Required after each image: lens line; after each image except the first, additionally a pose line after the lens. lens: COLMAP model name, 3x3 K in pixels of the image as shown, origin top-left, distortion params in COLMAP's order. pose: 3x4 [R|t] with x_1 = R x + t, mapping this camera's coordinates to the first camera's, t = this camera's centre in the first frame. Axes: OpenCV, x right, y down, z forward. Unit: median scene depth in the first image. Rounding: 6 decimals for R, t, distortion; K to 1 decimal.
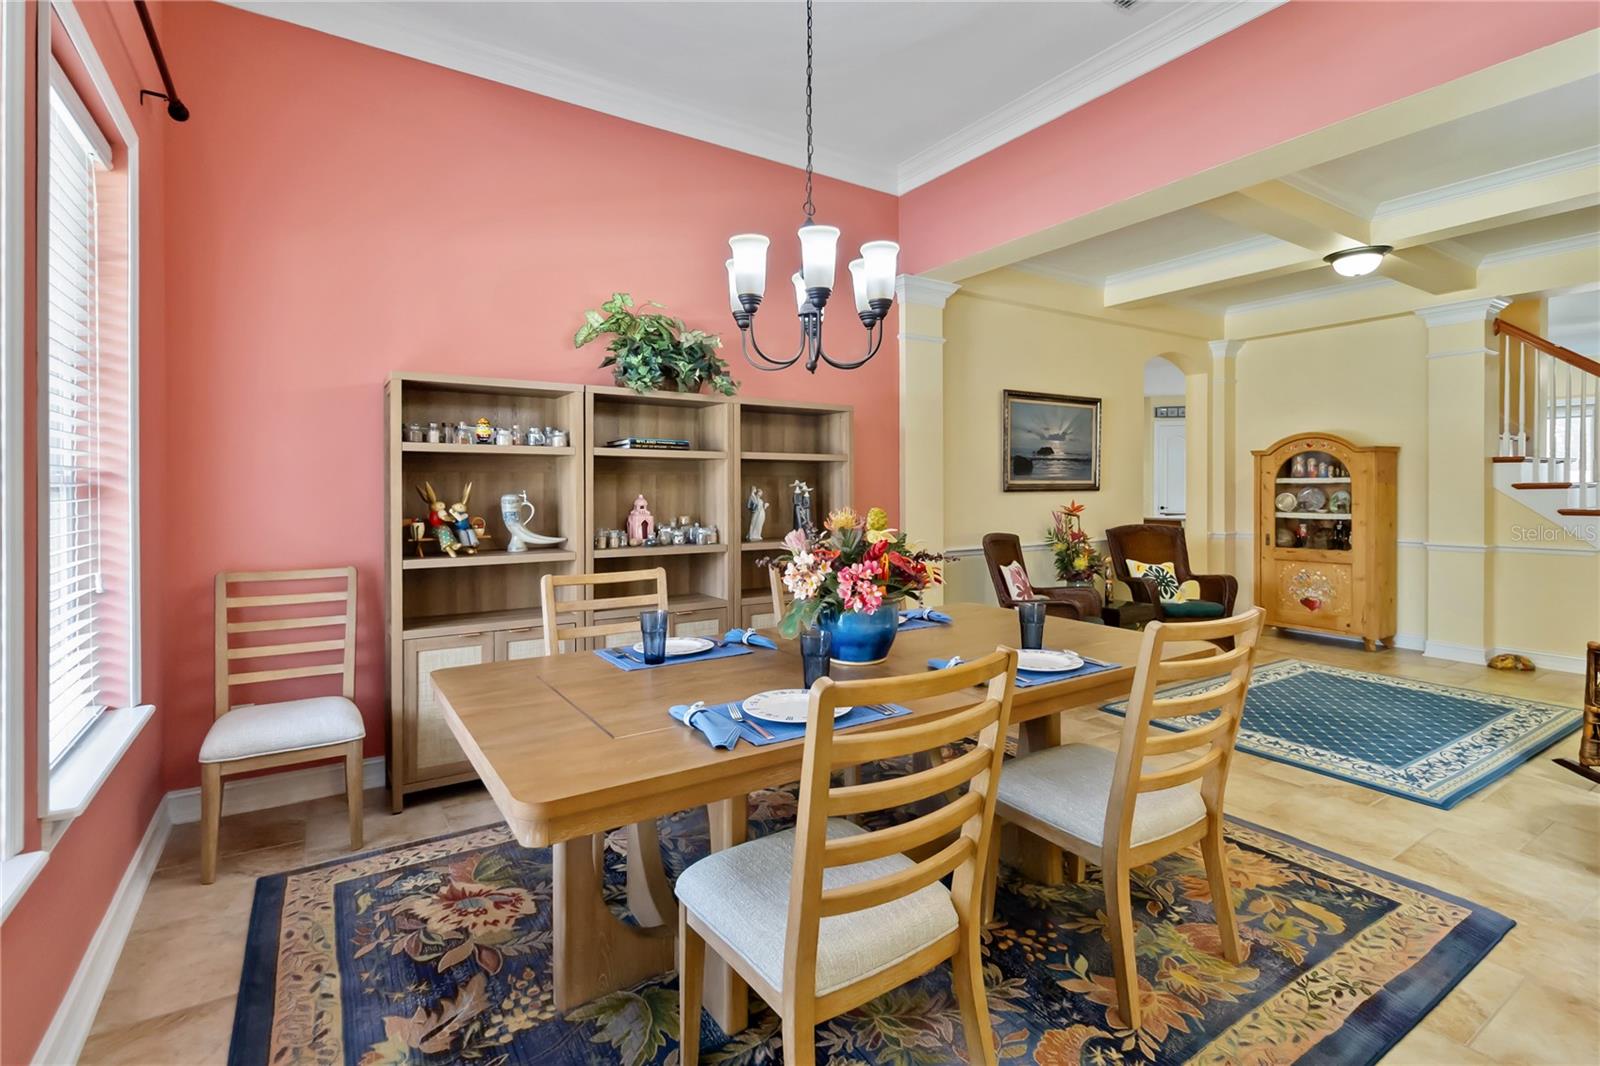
lens RADIAL K [[749.1, 0, 791.5], [0, 749.1, 502.3], [0, 0, 1]] dist [0.002451, 0.000341]
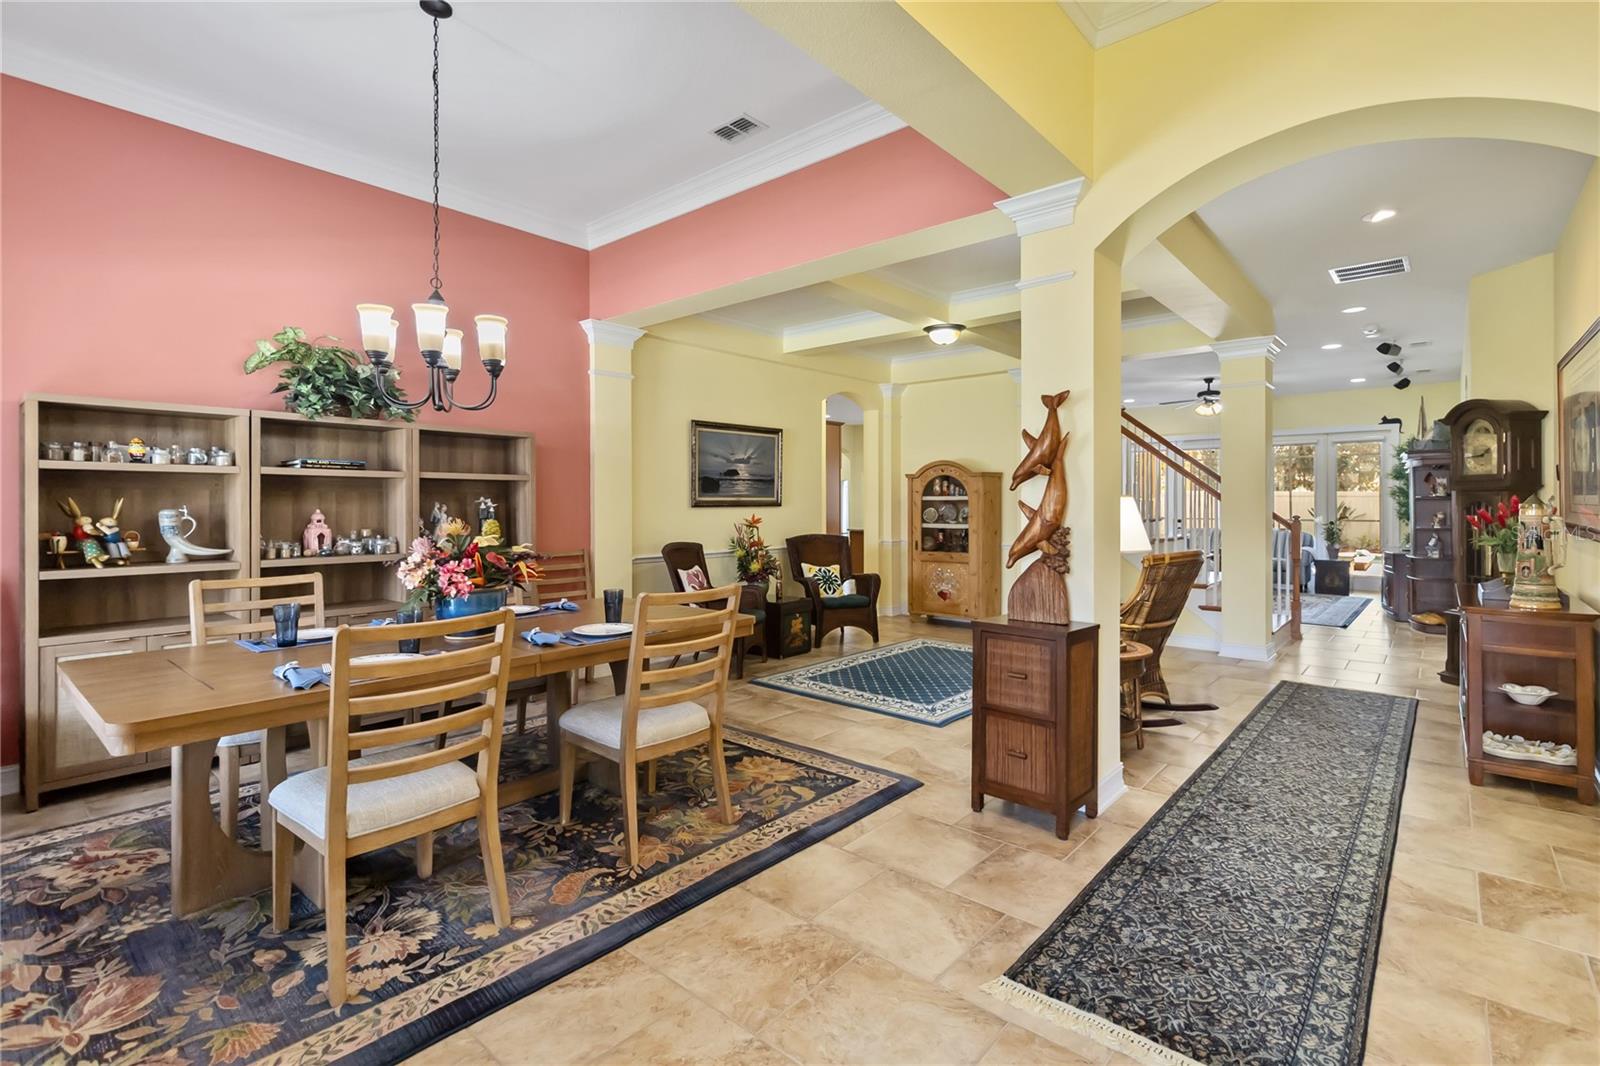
lens RADIAL K [[749.1, 0, 798.8], [0, 749.1, 511.0], [0, 0, 1]] dist [0.002451, 0.000341]
pose [[0.959536, -0.001178, 0.281583, 0.173631], [0.003602, 0.999961, -0.008091, 0.003412], [-0.281562, 0.008778, 0.959503, -0.262557]]
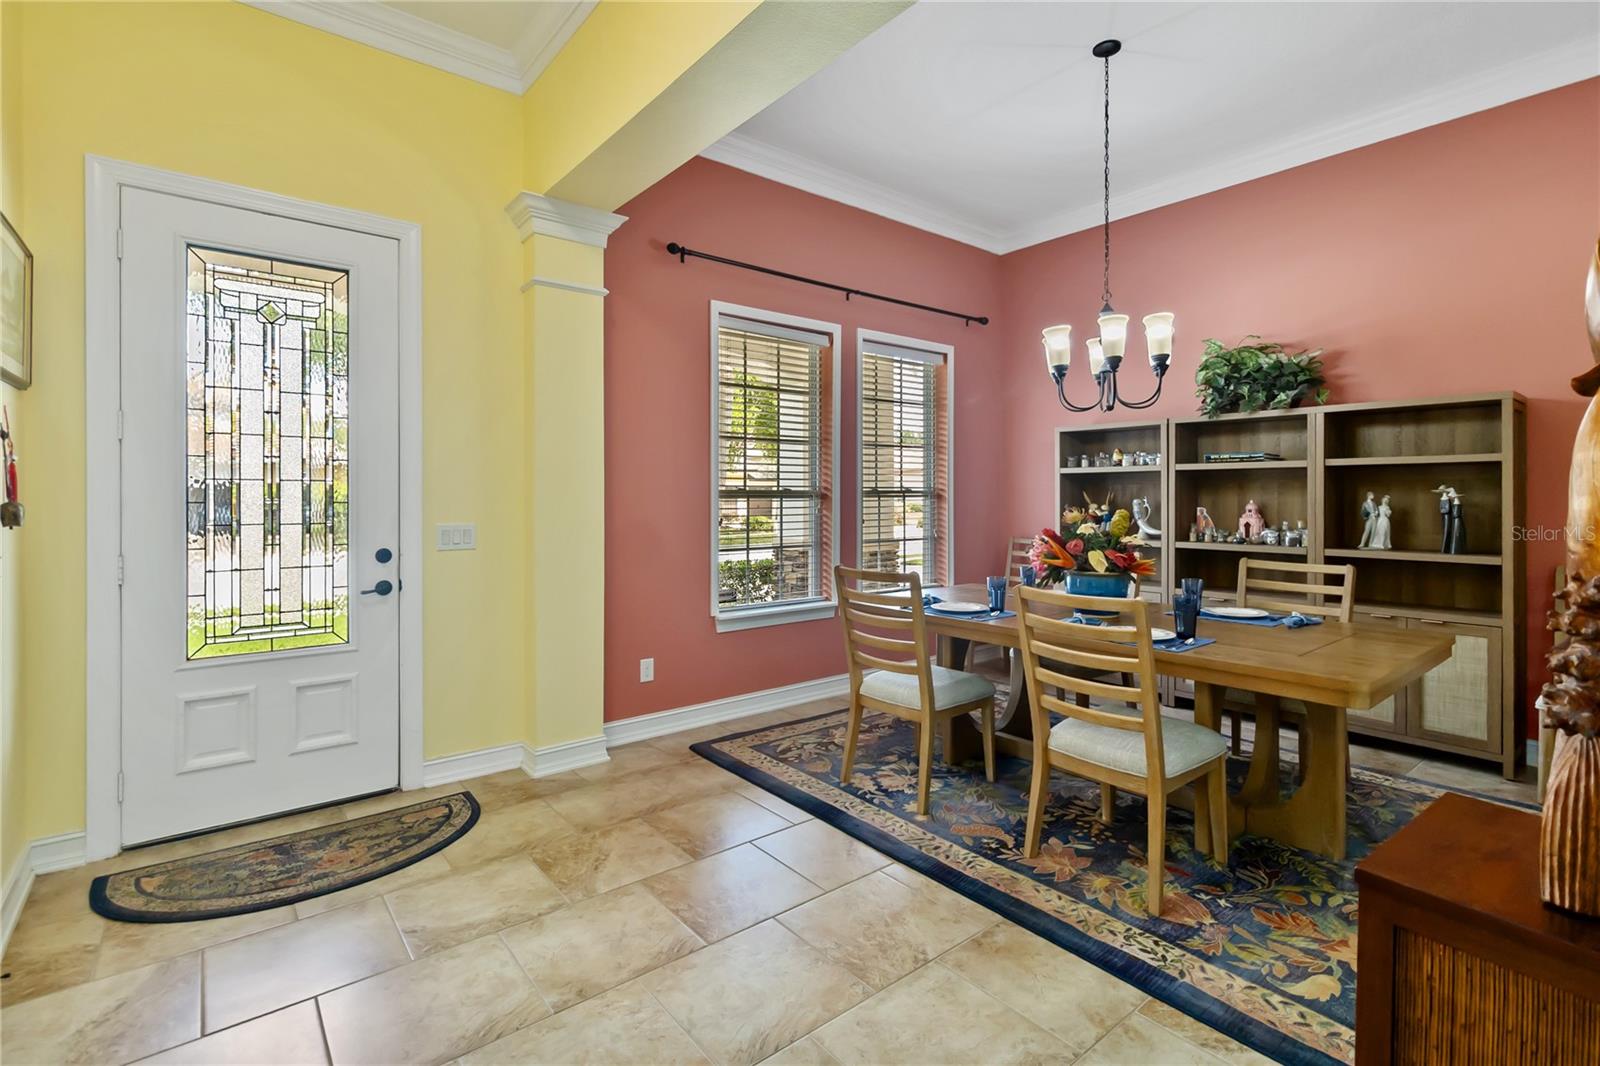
lens RADIAL K [[749.1, 0, 815.5], [0, 749.1, 485.6], [0, 0, 1]] dist [0.002451, 0.000341]
pose [[0.113015, -0.011358, -0.993528, 0.938878], [-0.013491, 0.999825, -0.012964, -0.008897], [0.993502, 0.014869, 0.112842, 0.196465]]
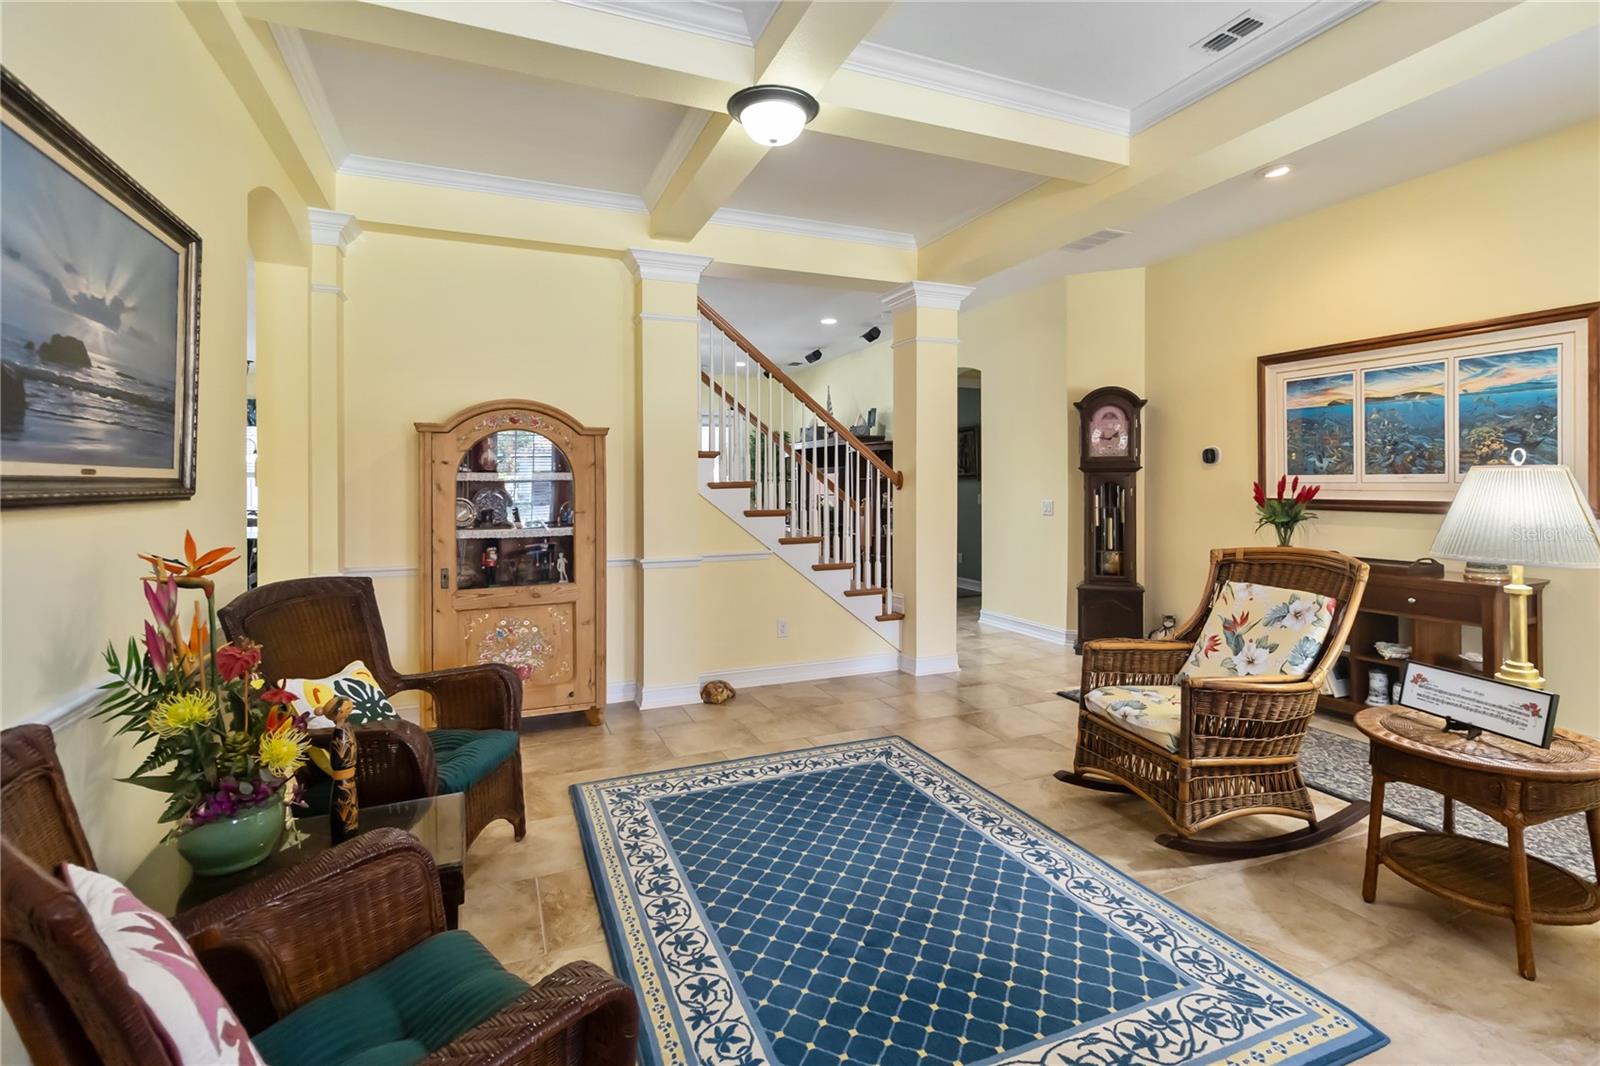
lens RADIAL K [[749.1, 0, 825.6], [0, 749.1, 477.1], [0, 0, 1]] dist [0.002451, 0.000341]
pose [[0.168771, 0.012475, 0.985576, 0.203029], [0.025997, 0.999516, -0.017103, -0.020789], [-0.985312, 0.028509, 0.168365, 1.117096]]
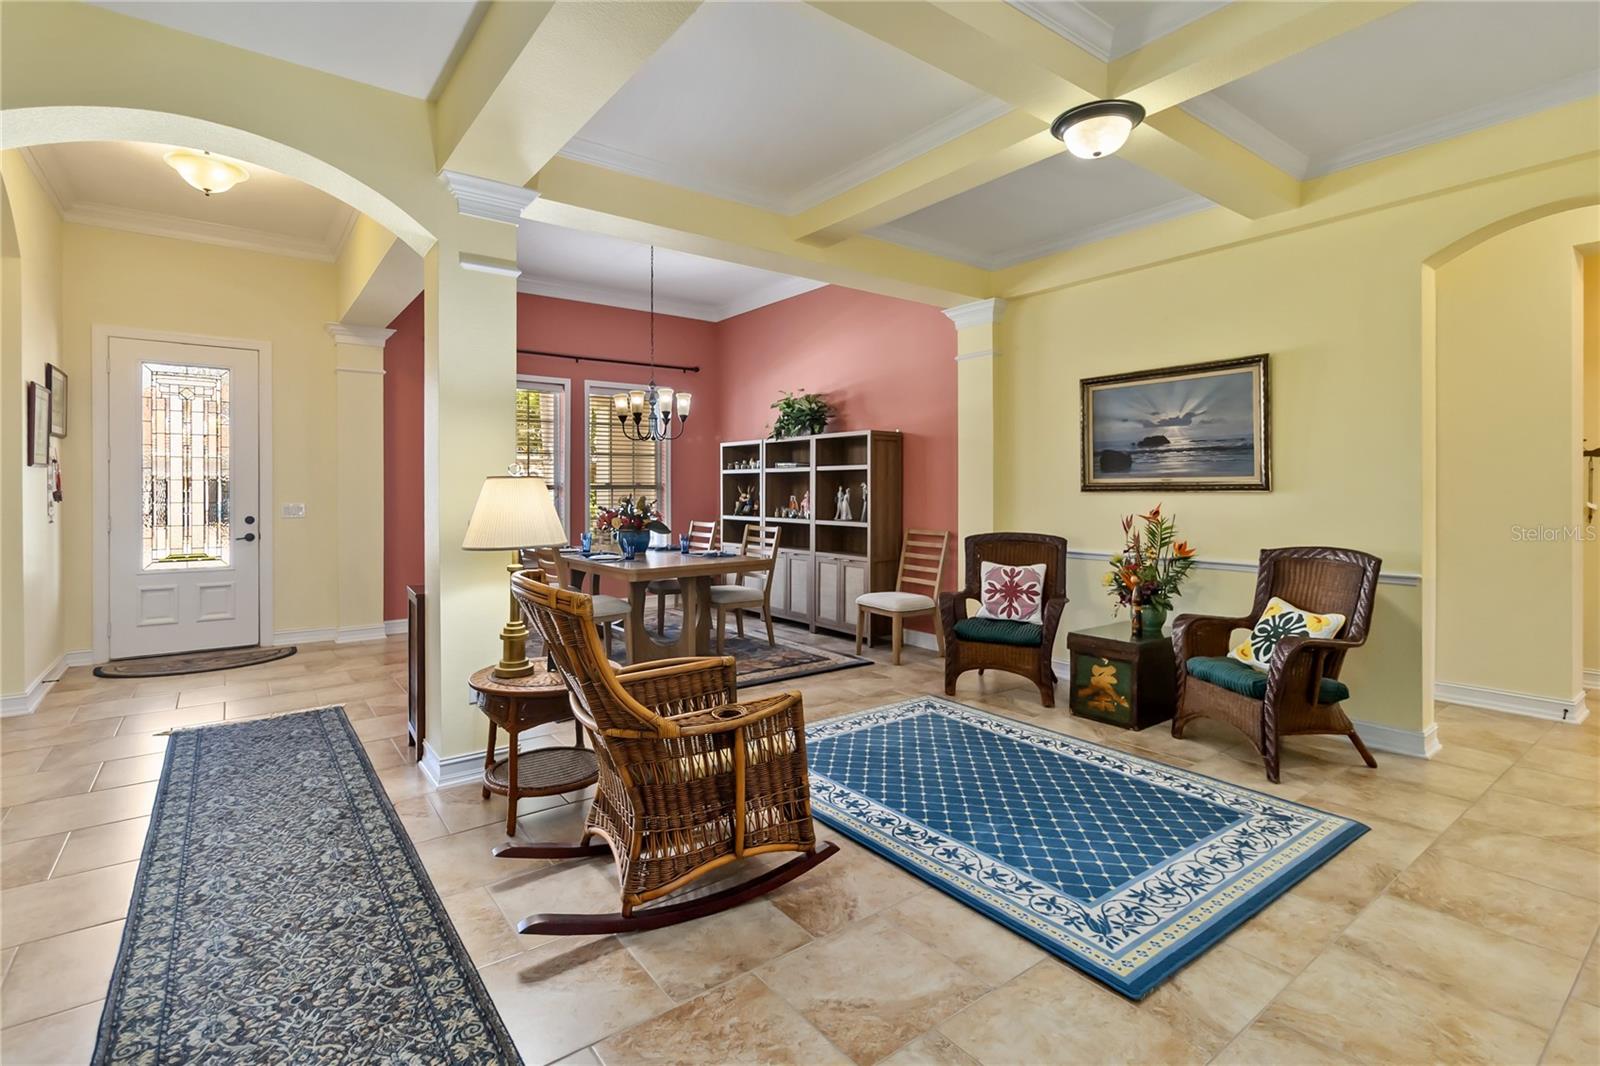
lens RADIAL K [[749.1, 0, 826.0], [0, 749.1, 485.0], [0, 0, 1]] dist [0.002451, 0.000341]
pose [[0.082452, 0.000556, -0.996595, 1.780654], [-0.013373, 0.999910, -0.000549, -0.026139], [0.996505, 0.013373, 0.082452, 0.940112]]
